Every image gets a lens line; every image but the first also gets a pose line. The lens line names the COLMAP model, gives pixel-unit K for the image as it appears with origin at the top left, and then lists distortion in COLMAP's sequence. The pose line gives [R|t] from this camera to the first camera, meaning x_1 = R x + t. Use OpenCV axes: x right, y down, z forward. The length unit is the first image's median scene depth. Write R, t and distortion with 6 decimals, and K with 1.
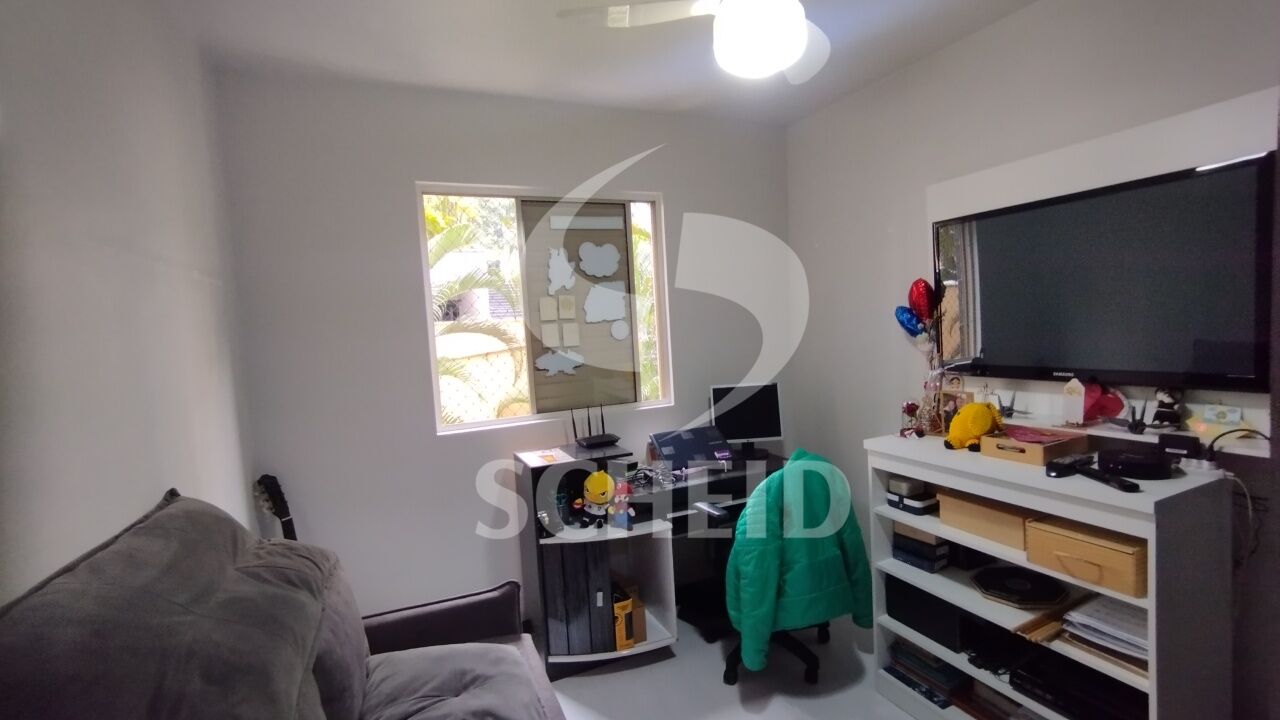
lens RADIAL K [[590.5, 0, 640.9], [0, 590.5, 359.2], [0, 0, 1]] dist [-0.005939, -0.001340]
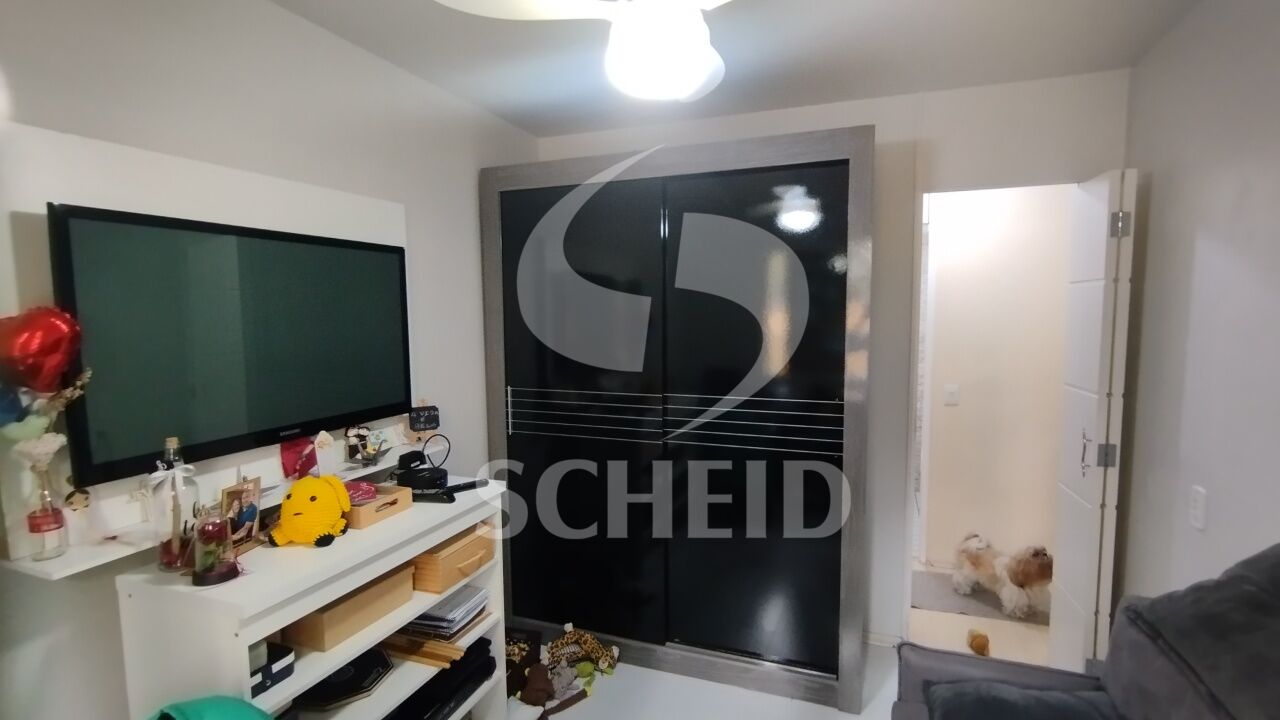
lens RADIAL K [[590.5, 0, 641.4], [0, 590.5, 365.0], [0, 0, 1]] dist [-0.005939, -0.001340]
pose [[-0.713788, 0.003939, 0.700351, -0.314731], [0.089715, 0.992260, 0.085855, -0.113256], [-0.694592, 0.124114, -0.708616, 1.365627]]
